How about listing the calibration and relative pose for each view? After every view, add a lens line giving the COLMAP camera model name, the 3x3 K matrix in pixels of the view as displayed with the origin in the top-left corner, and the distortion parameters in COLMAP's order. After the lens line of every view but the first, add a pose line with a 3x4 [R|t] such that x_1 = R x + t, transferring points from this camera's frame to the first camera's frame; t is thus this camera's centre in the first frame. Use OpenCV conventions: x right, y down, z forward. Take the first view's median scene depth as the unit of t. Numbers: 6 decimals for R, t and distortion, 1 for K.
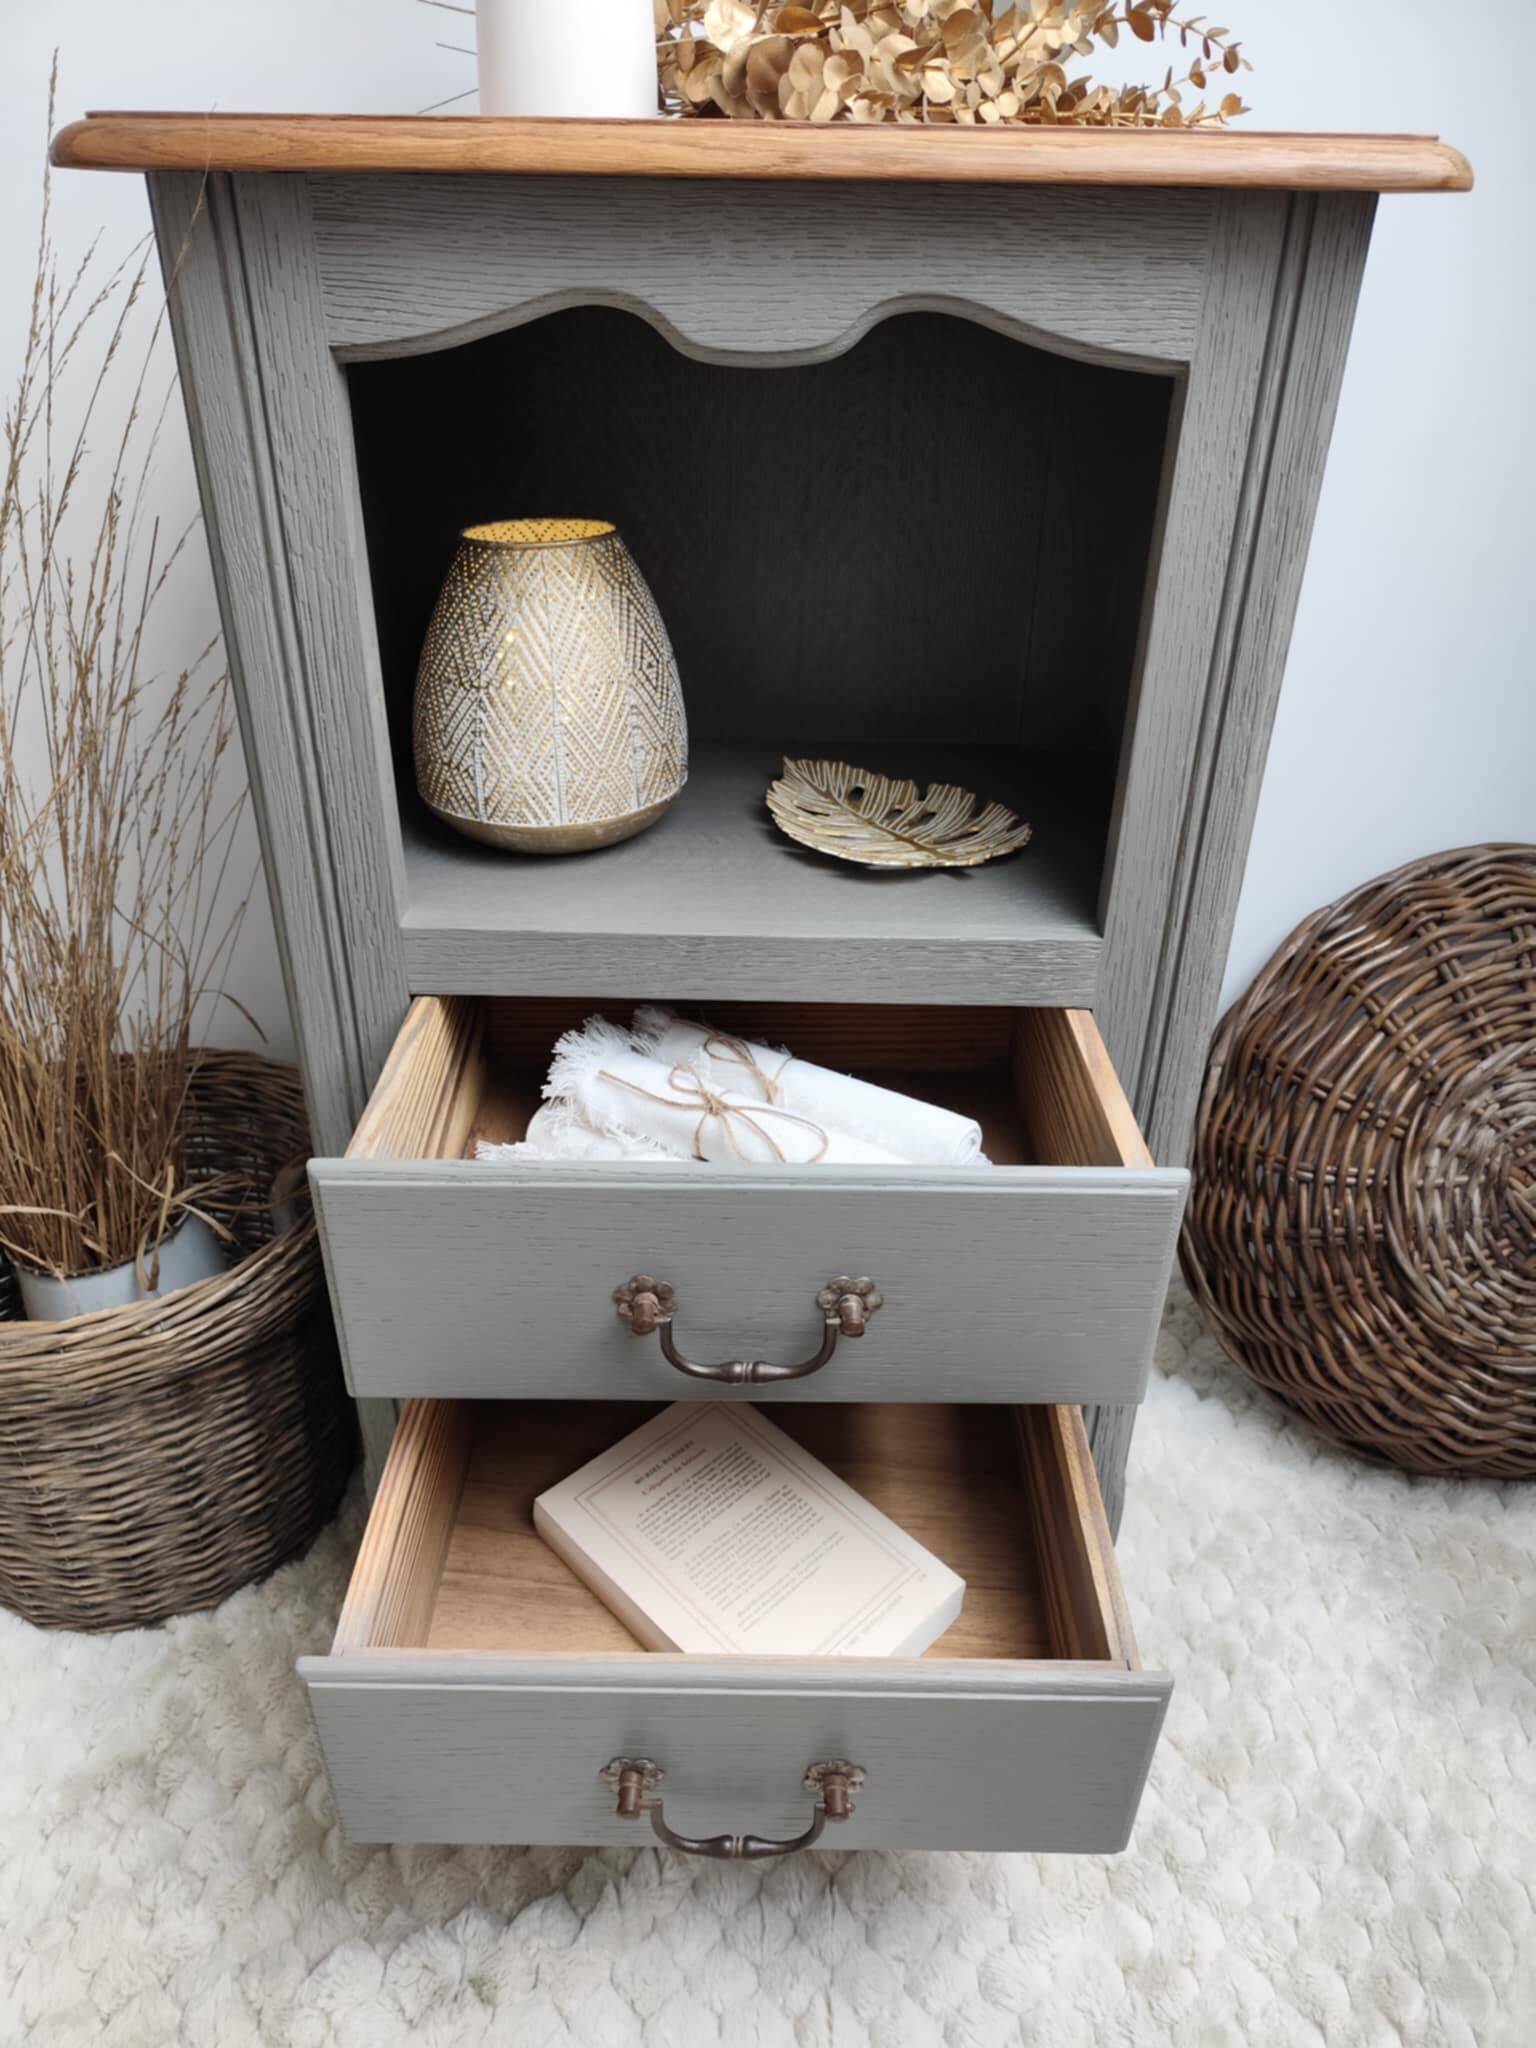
lens RADIAL K [[1425.6, 0, 767.8], [0, 1425.6, 1033.9], [0, 0, 1]] dist [0.020515, -0.032747]
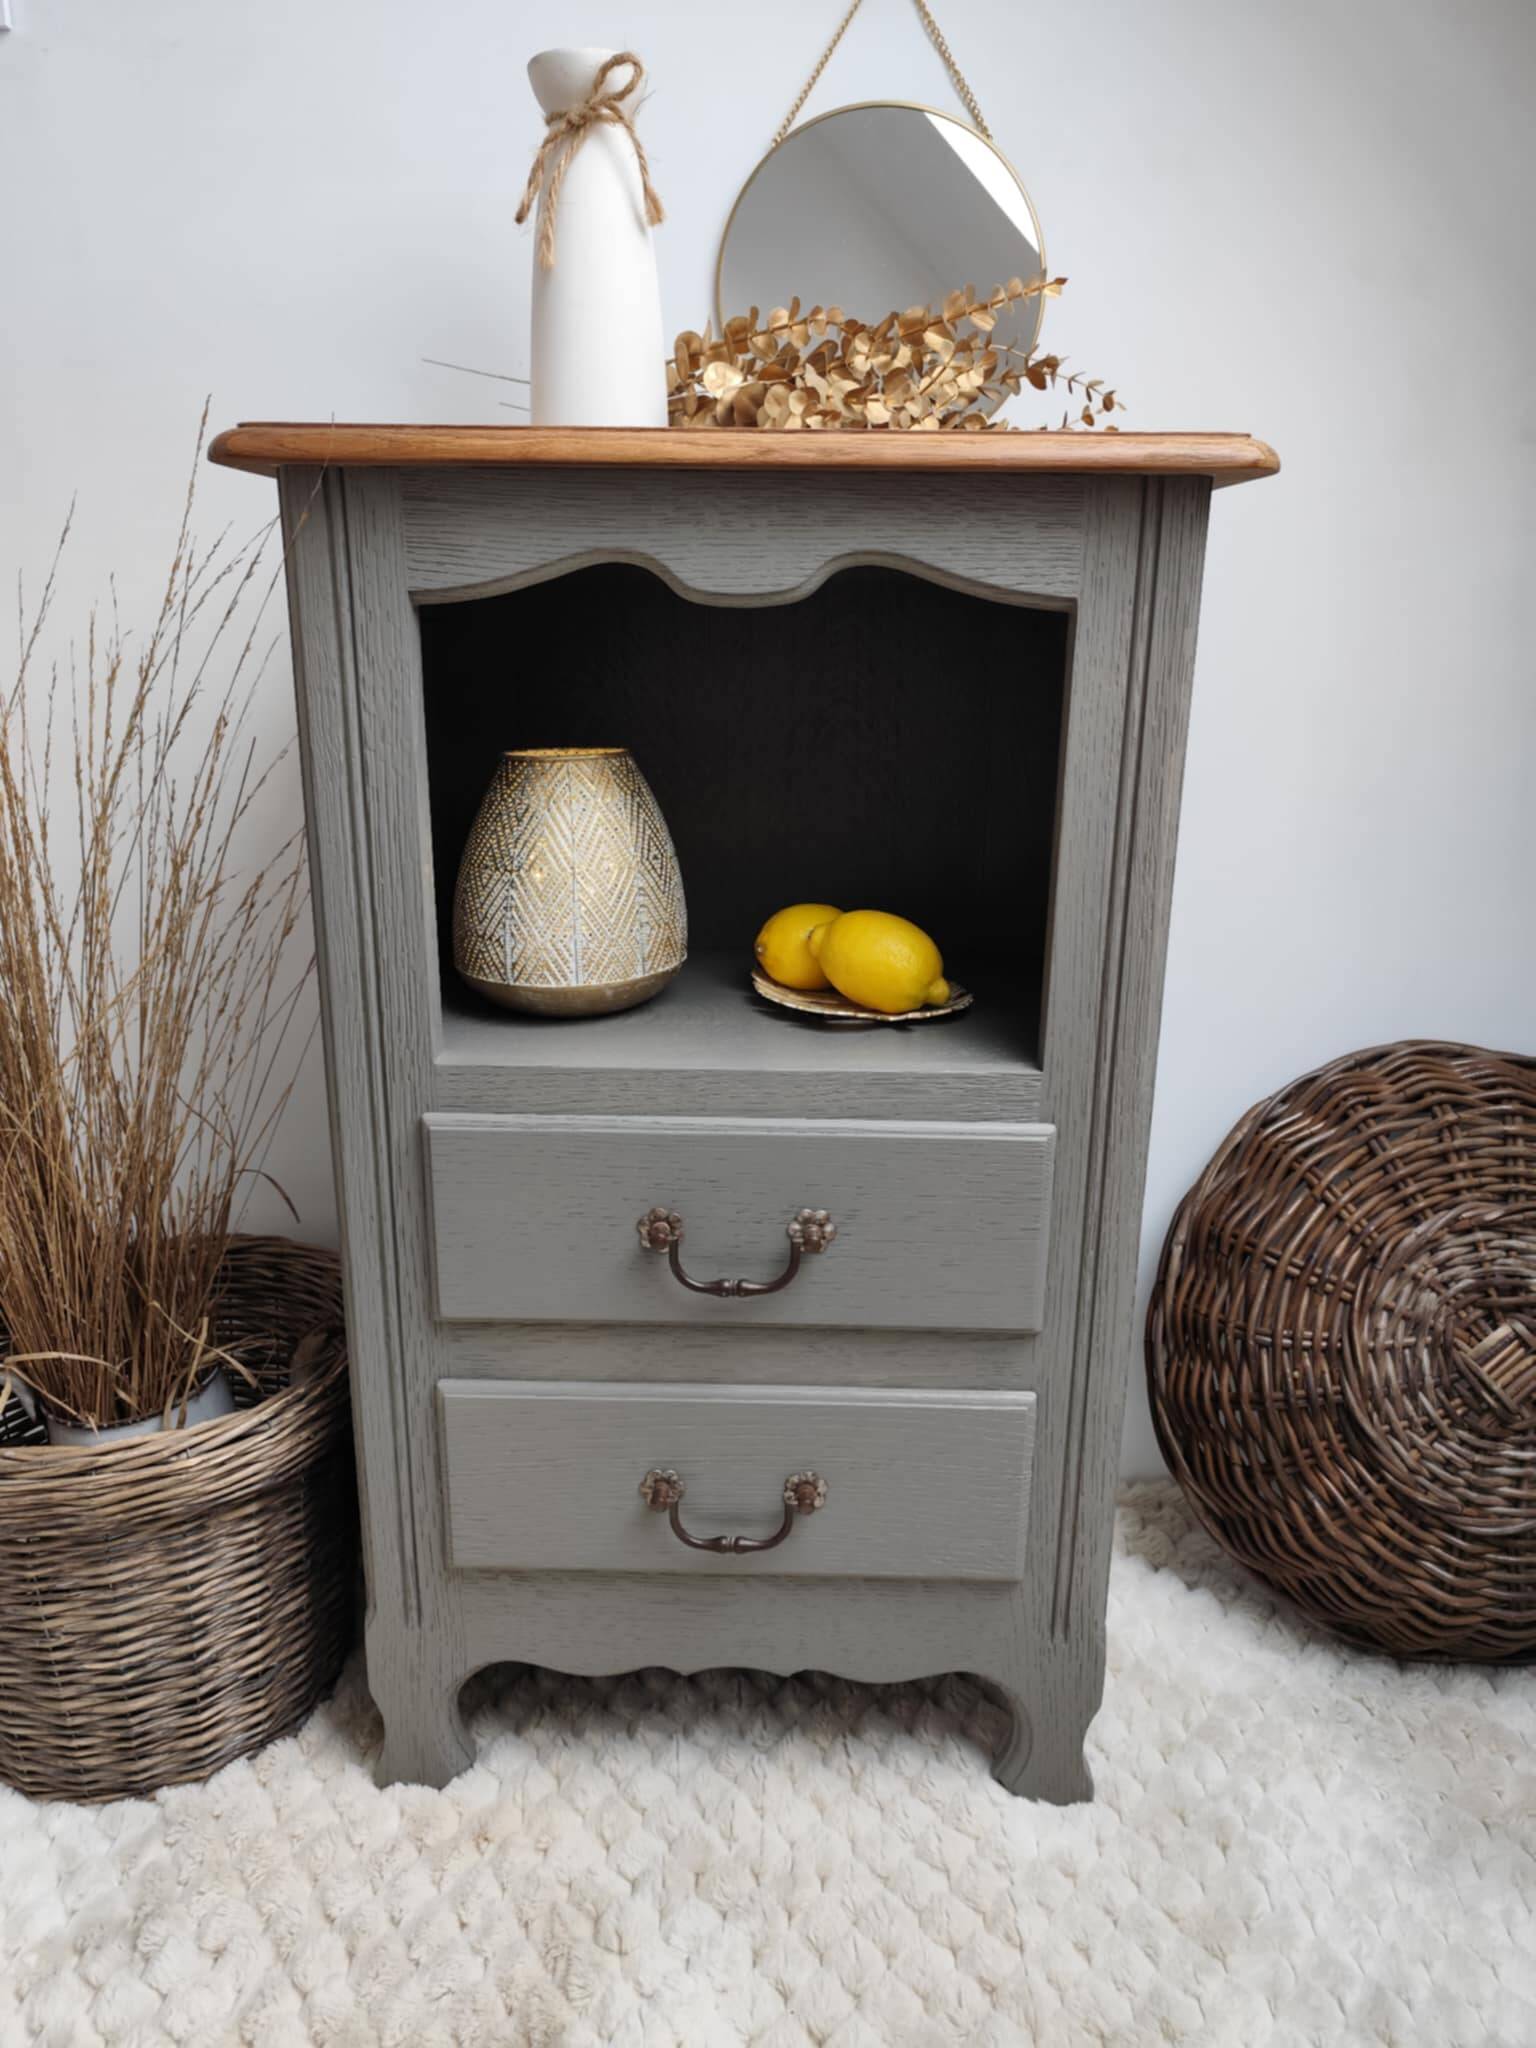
lens RADIAL K [[1425.6, 0, 774.4], [0, 1425.6, 1017.0], [0, 0, 1]] dist [0.020515, -0.032747]
pose [[0.999984, -0.002465, -0.005112, 0.018020], [0.001184, 0.971543, -0.236861, 0.122557], [0.005550, 0.236851, 0.971530, -0.098154]]
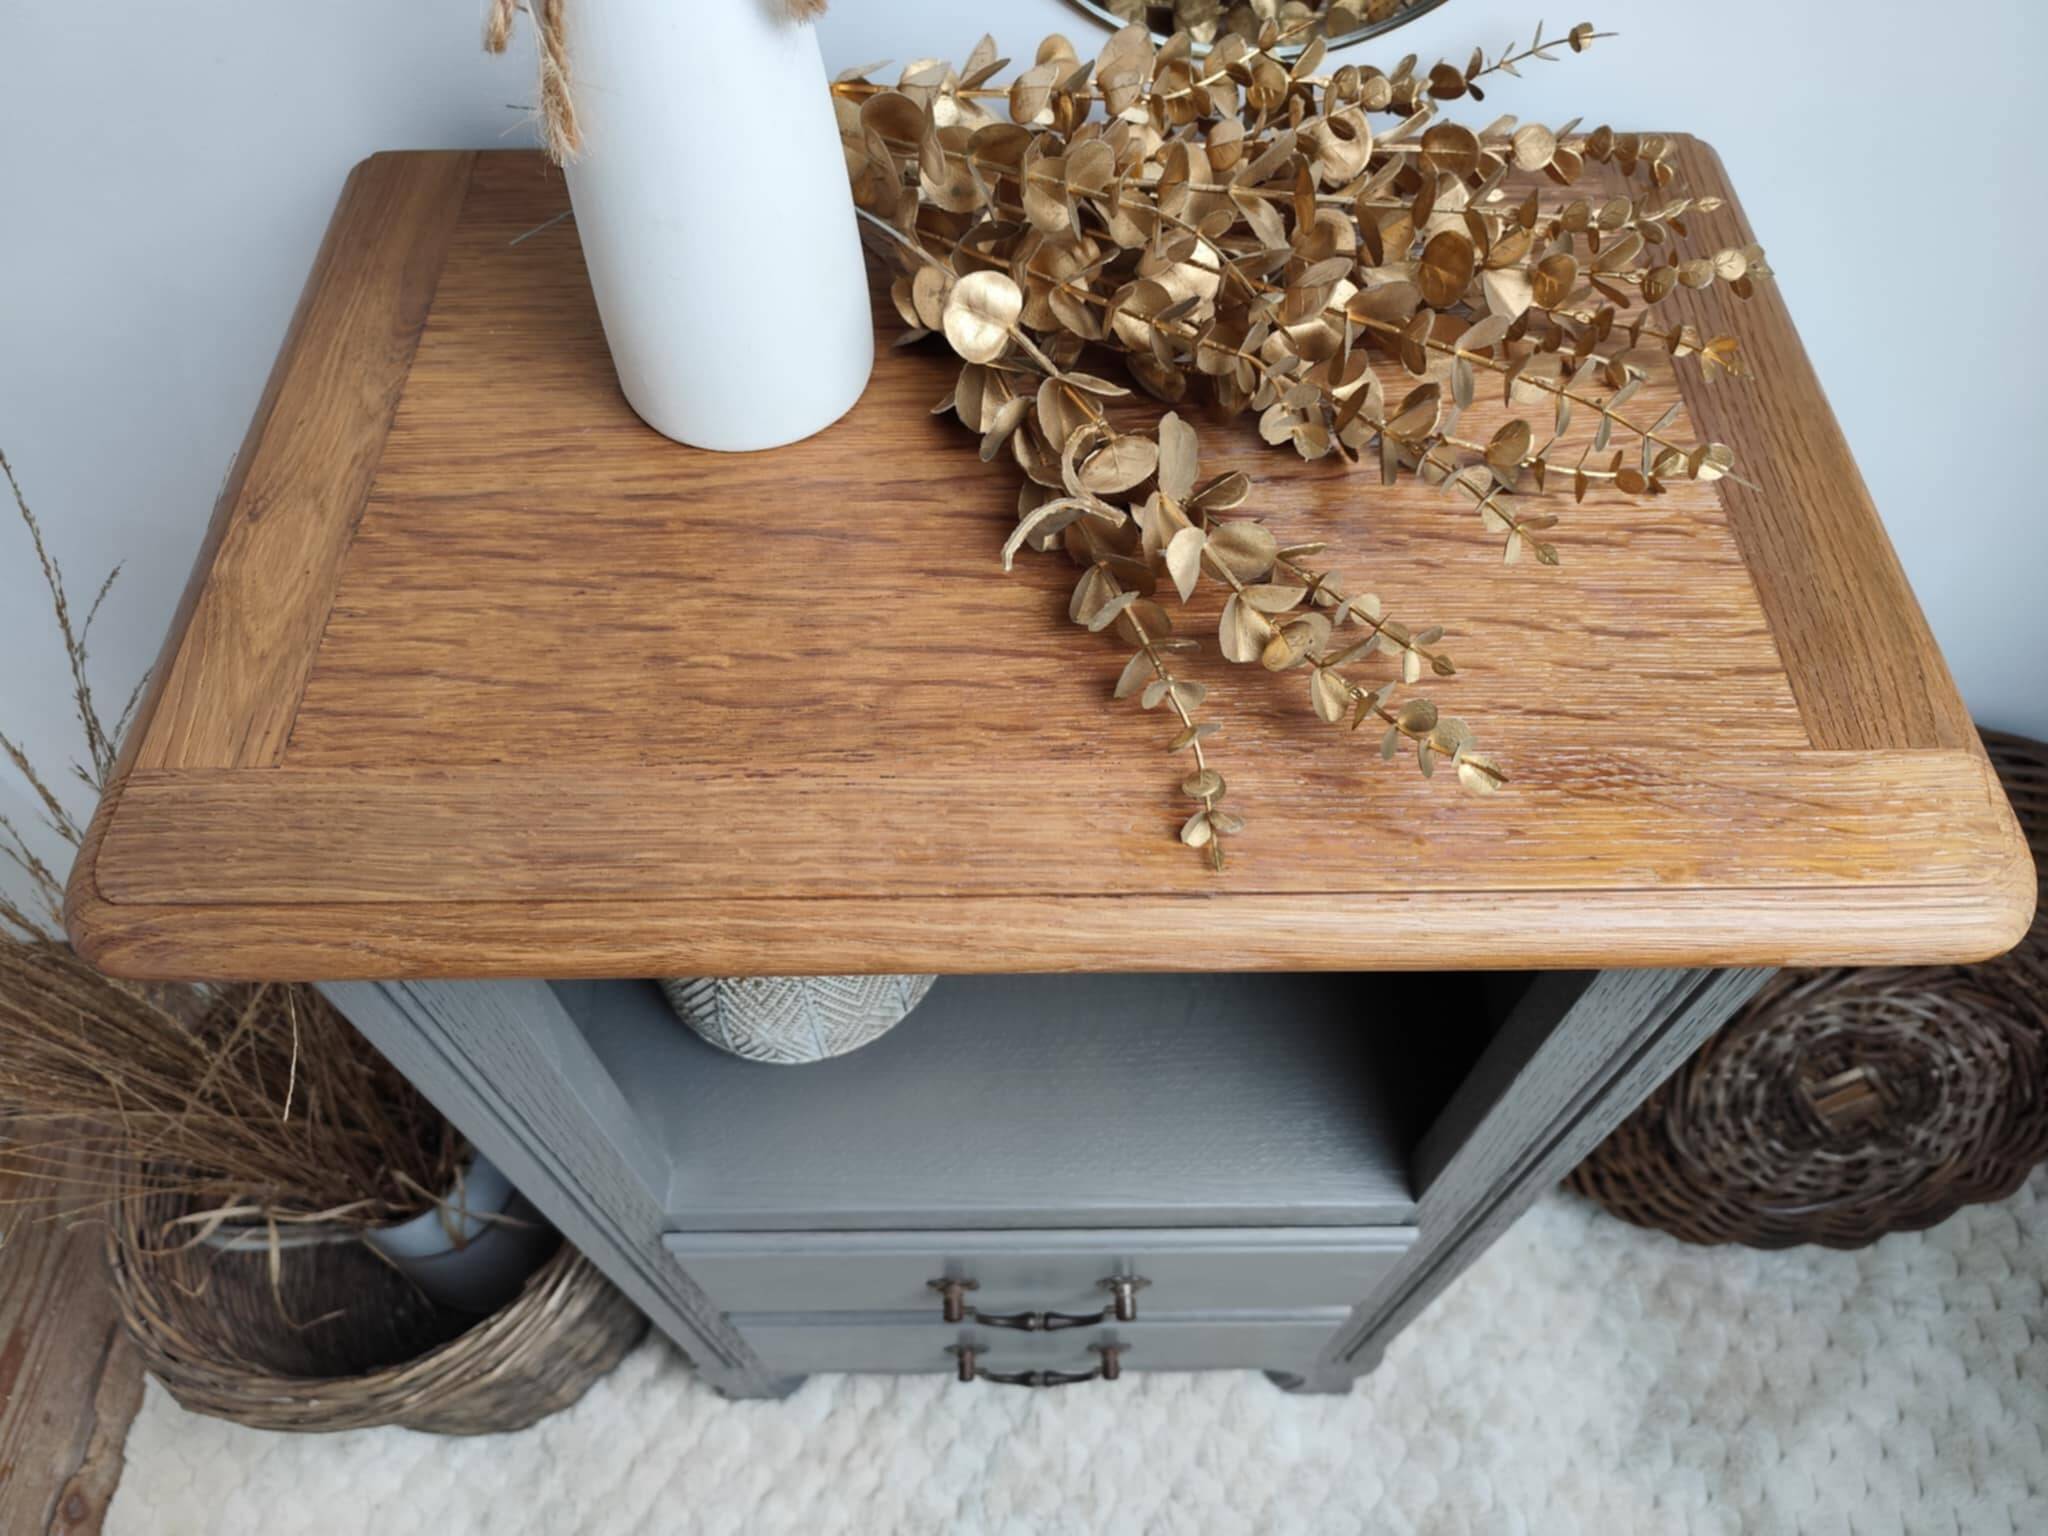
lens RADIAL K [[1425.6, 0, 1017.8], [0, 1425.6, 764.8], [0, 0, 1]] dist [0.020515, -0.032747]
pose [[0.999461, -0.031413, -0.009573, -0.006527], [0.032288, 0.886790, 0.461044, -0.579216], [-0.005993, -0.461104, 0.887326, 0.227512]]
